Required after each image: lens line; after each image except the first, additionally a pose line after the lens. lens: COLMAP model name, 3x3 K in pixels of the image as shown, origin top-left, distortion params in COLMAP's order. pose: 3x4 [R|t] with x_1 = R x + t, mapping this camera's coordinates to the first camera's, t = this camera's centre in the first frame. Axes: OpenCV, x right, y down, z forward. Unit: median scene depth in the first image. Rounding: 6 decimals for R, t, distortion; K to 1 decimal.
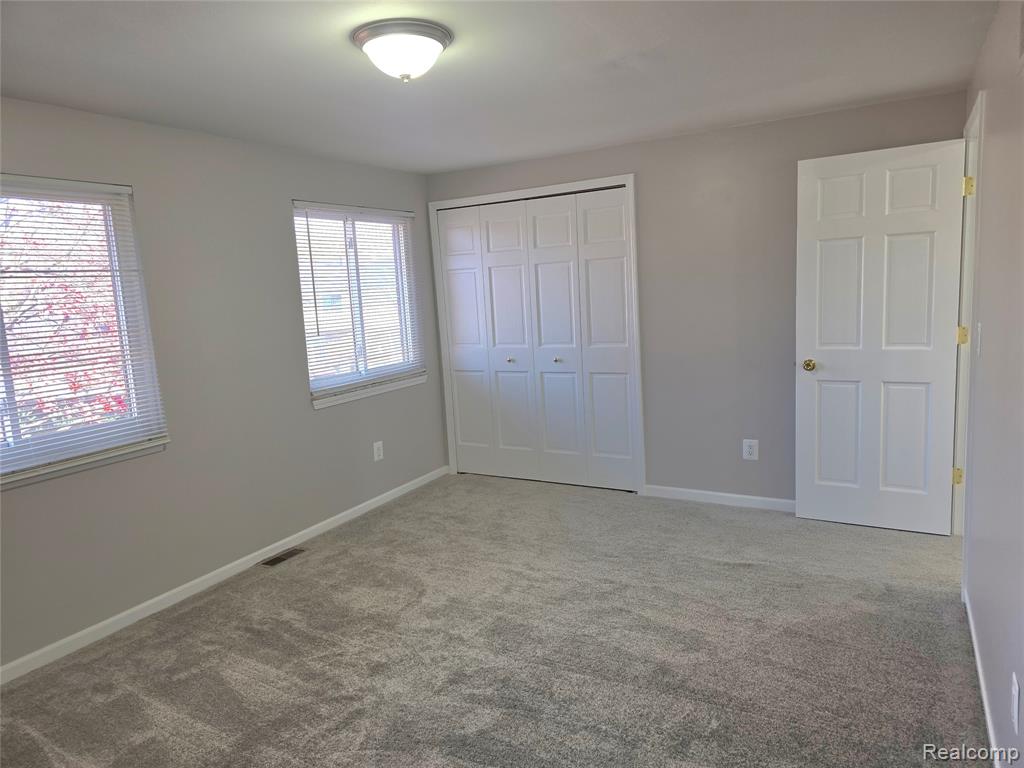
lens RADIAL K [[690.4, 0, 515.7], [0, 690.4, 384.6], [0, 0, 1]] dist [0.058459, -0.054872]
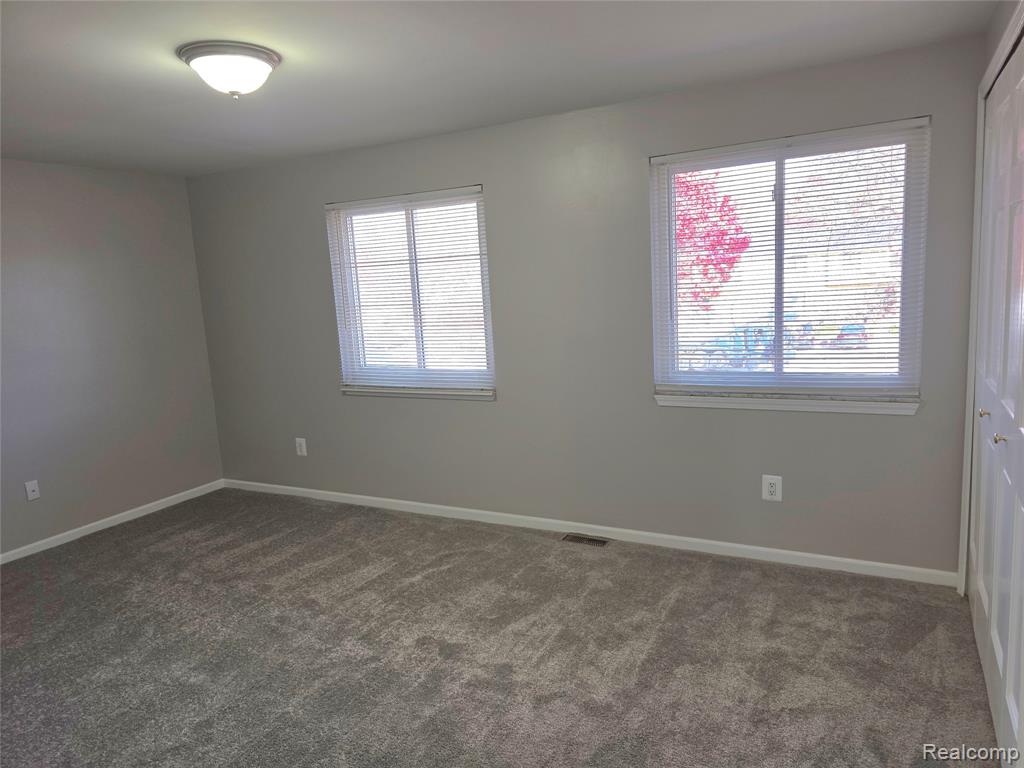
lens RADIAL K [[690.4, 0, 517.0], [0, 690.4, 380.0], [0, 0, 1]] dist [0.058459, -0.054872]
pose [[0.004820, 0.208356, -0.978041, 0.529178], [-0.079193, 0.975060, 0.207330, -0.154860], [0.996848, 0.076455, 0.021200, 0.795909]]
